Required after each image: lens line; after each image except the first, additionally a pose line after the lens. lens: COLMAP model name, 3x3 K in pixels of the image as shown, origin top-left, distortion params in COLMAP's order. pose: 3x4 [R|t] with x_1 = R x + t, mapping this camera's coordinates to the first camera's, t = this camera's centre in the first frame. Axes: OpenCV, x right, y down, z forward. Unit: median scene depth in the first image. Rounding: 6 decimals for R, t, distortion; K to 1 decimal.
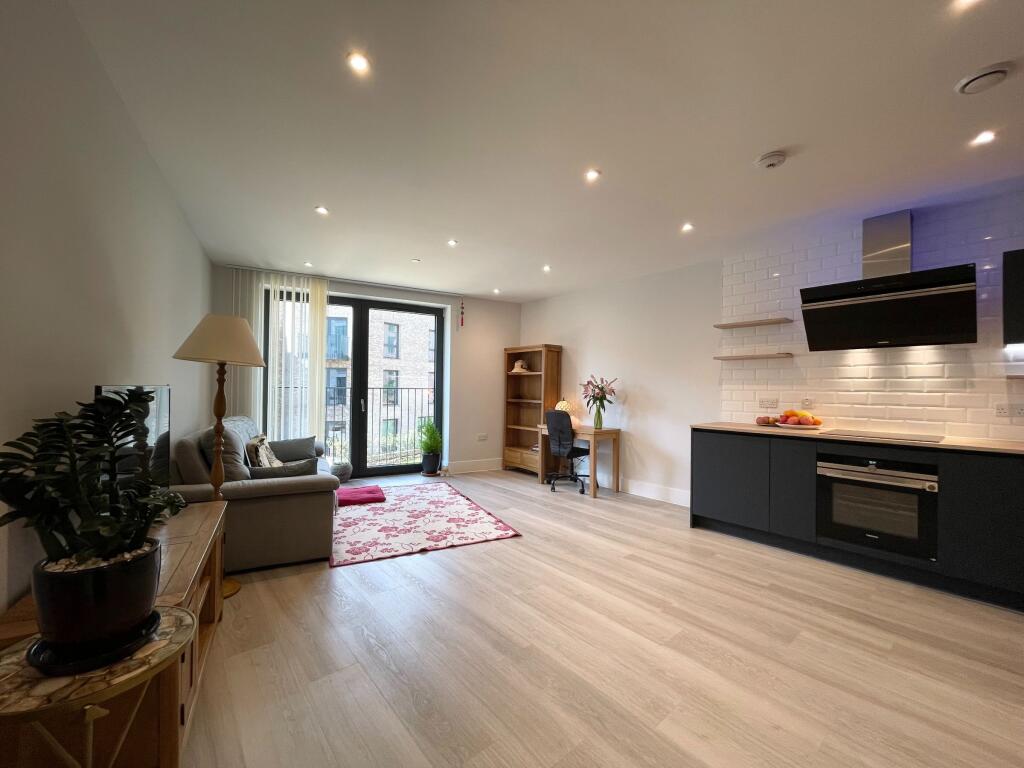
lens RADIAL K [[410.3, 0, 513.8], [0, 410.3, 386.1], [0, 0, 1]] dist [0.005230, -0.000098]
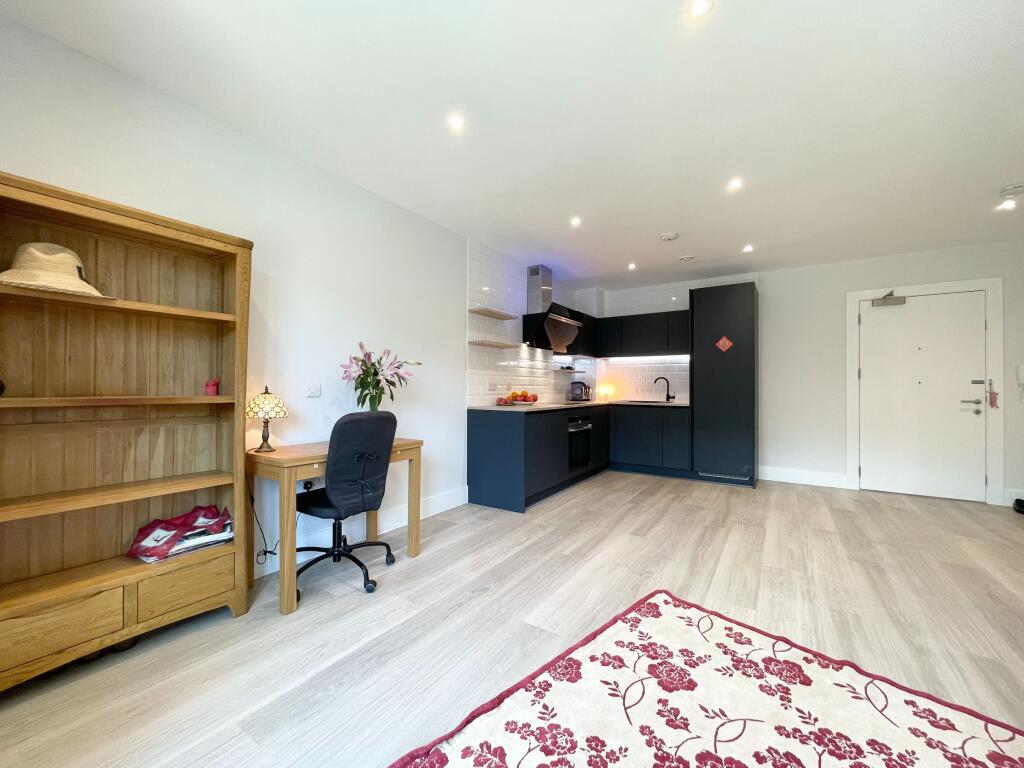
lens RADIAL K [[410.3, 0, 515.0], [0, 410.3, 384.2], [0, 0, 1]] dist [0.005230, -0.000098]
pose [[-0.271769, -0.010985, 0.962300, -0.511794], [-0.018890, 0.999803, 0.006078, 0.030326], [-0.962177, -0.016526, -0.271923, 1.306052]]
